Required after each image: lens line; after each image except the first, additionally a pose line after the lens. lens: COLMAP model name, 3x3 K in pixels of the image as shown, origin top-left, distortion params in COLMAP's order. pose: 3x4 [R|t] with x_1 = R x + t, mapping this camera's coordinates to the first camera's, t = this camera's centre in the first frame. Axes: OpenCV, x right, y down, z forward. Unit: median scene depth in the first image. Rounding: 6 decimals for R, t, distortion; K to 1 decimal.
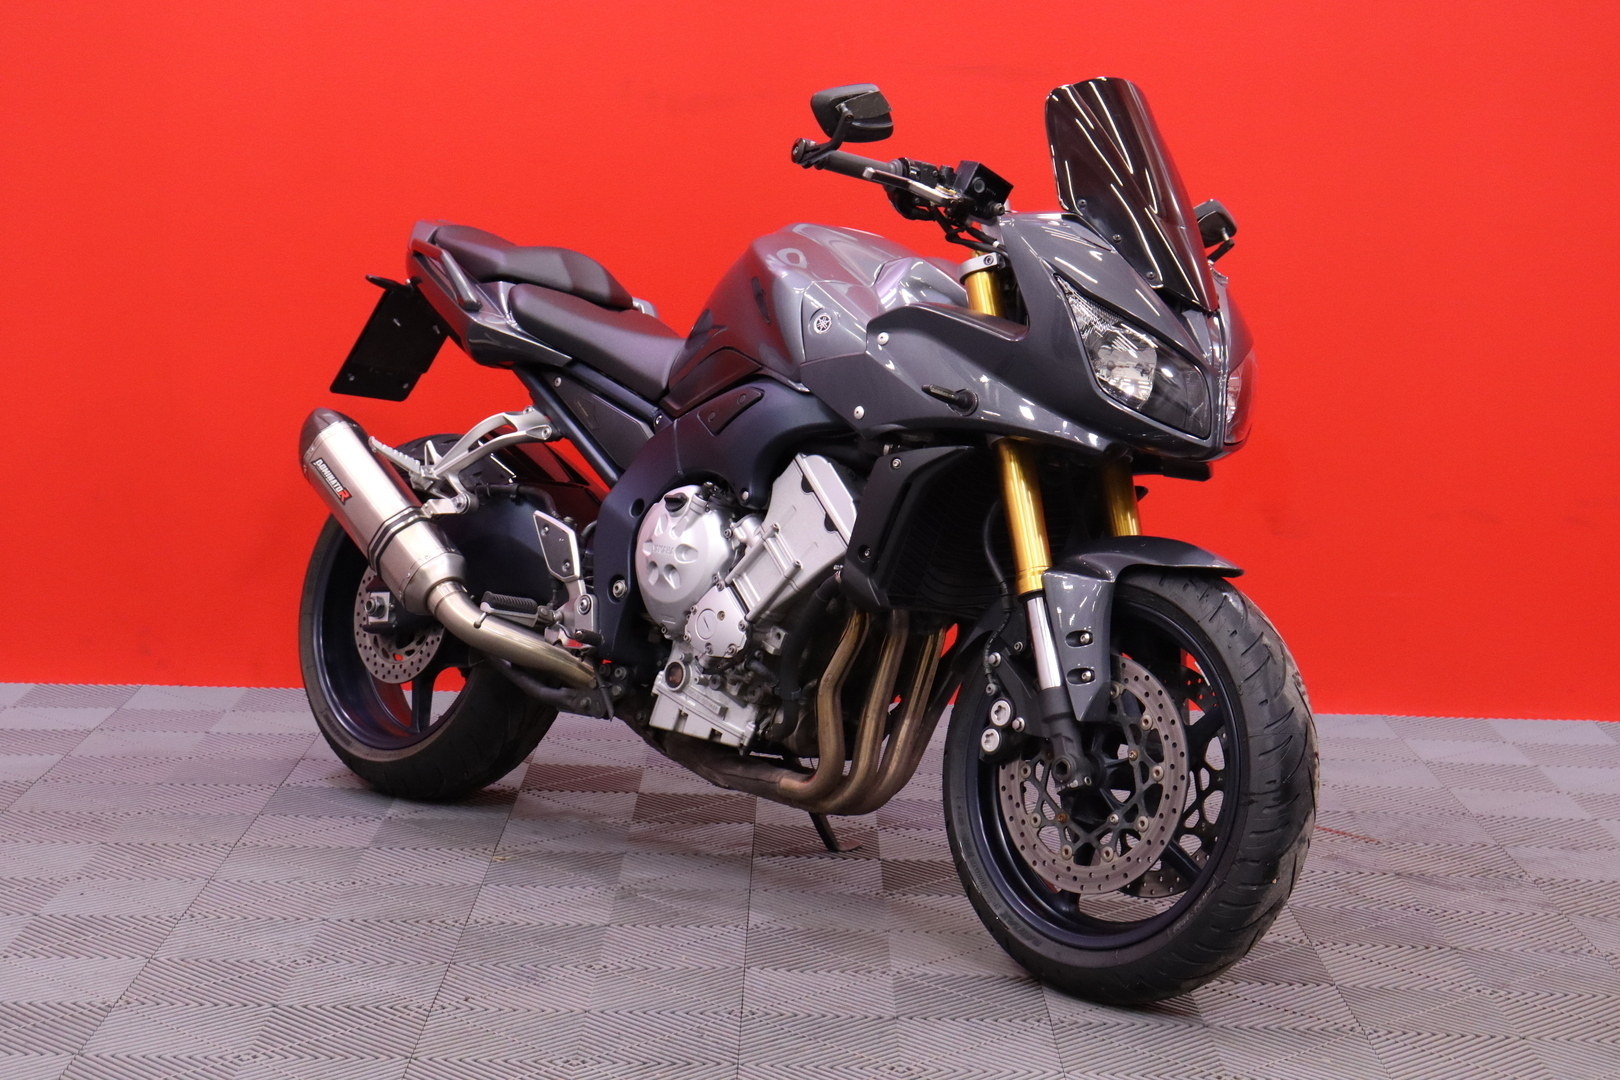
lens RADIAL K [[3294.1, 0, 810.8], [0, 3294.1, 540.9], [0, 0, 1]] dist [-0.016597, 0.000000]
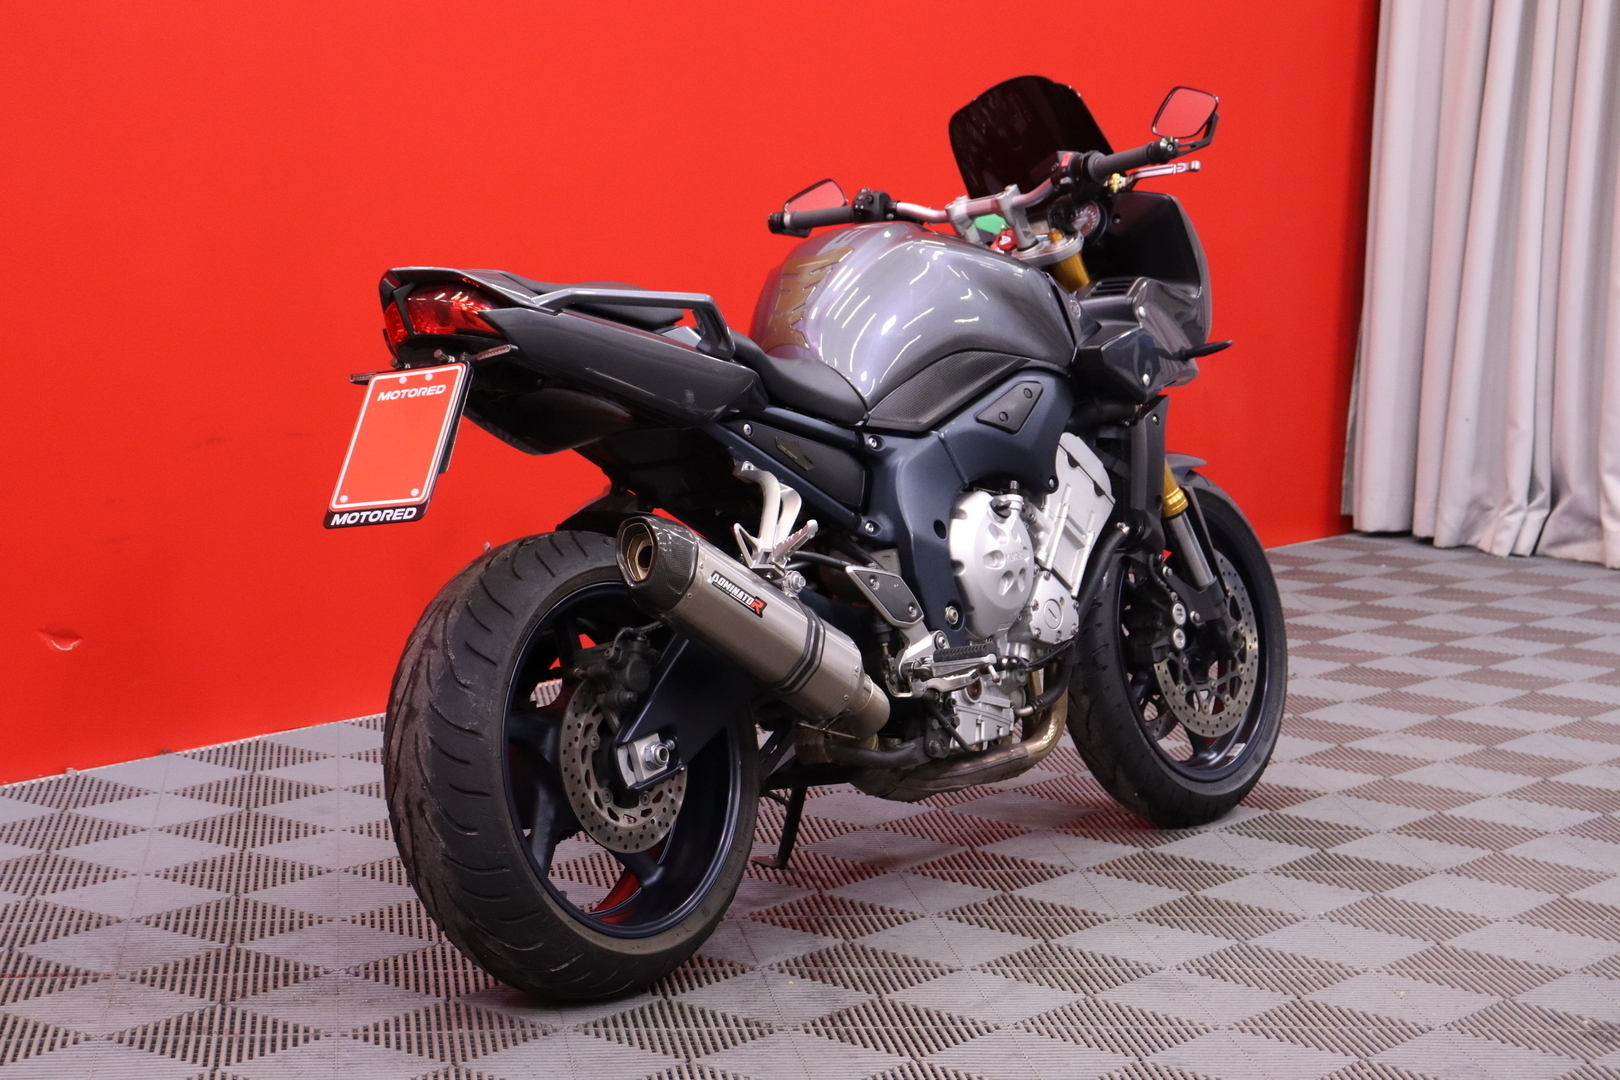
lens RADIAL K [[3520.7, 0, 810.0], [0, 3520.7, 542.0], [0, 0, 1]] dist [0.069232, 0.000000]
pose [[-0.124049, -0.169629, 0.977670, -1.087326], [0.107799, 0.977144, 0.183216, -0.205272], [-0.986403, 0.128120, -0.102928, 1.185375]]
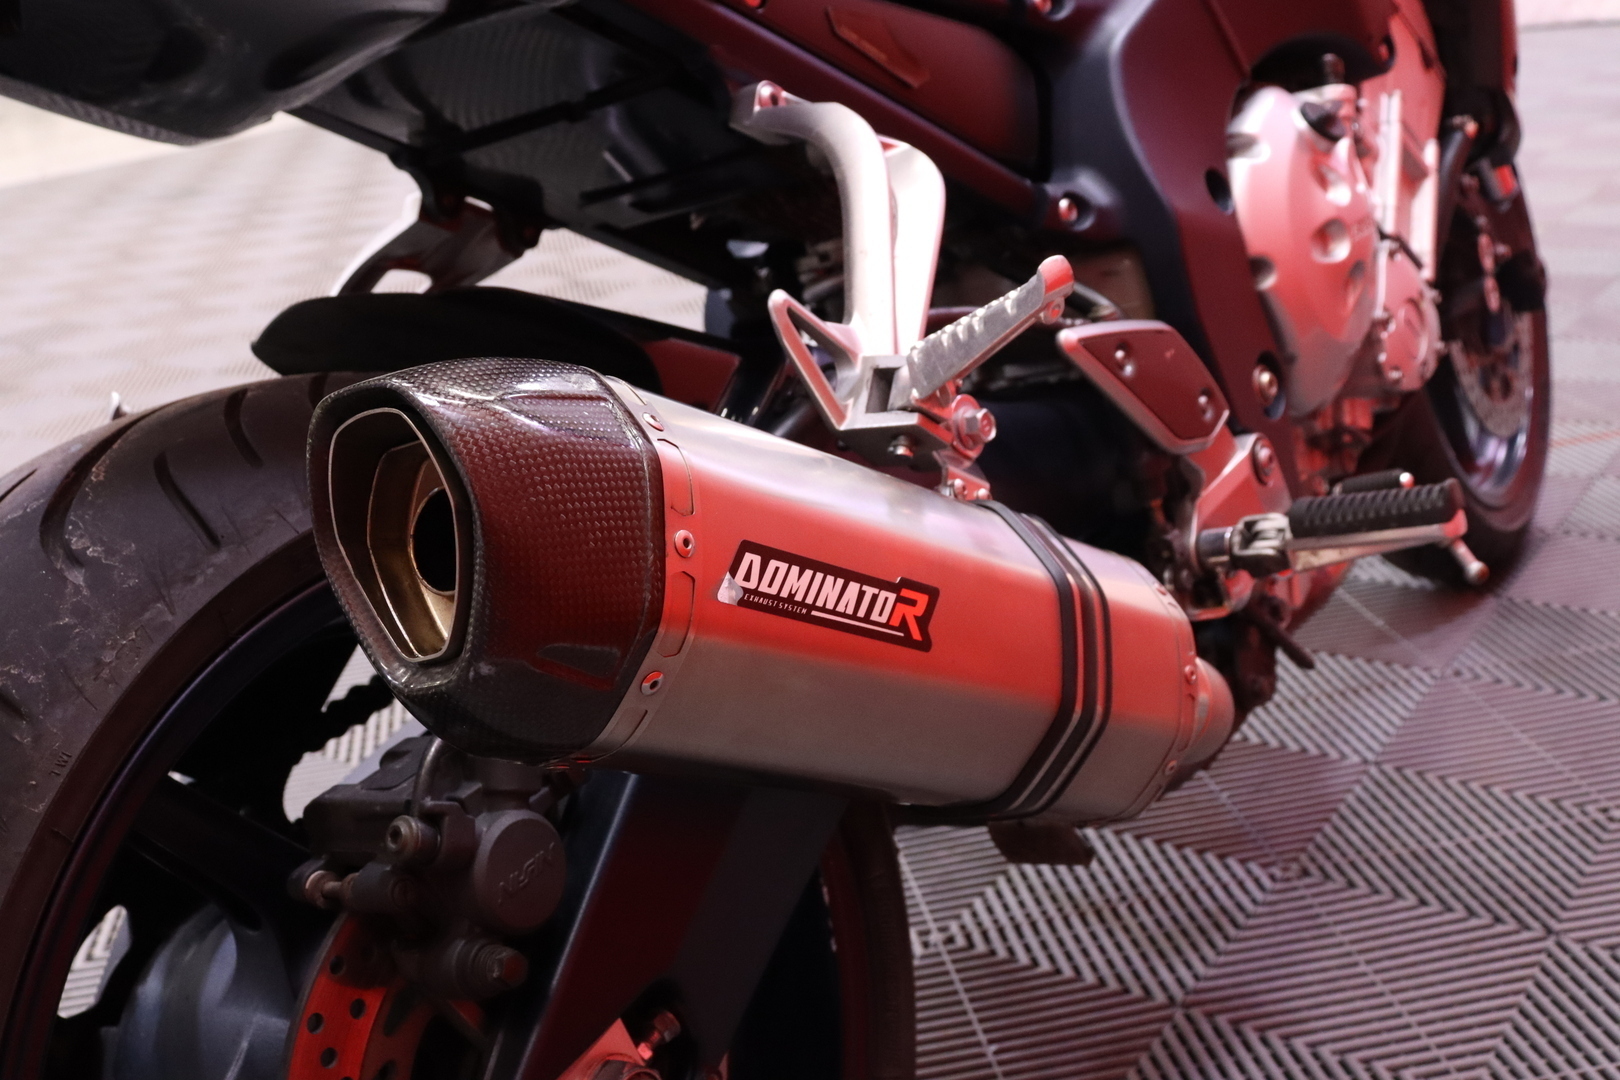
lens RADIAL K [[1918.7, 0, 811.9], [0, 1918.7, 541.3], [0, 0, 1]] dist [-0.018658, 0.000000]
pose [[-0.188445, -0.354306, 0.915945, -0.284913], [0.219117, 0.893976, 0.390889, -0.077566], [-0.957328, 0.274360, -0.090831, 1.121842]]
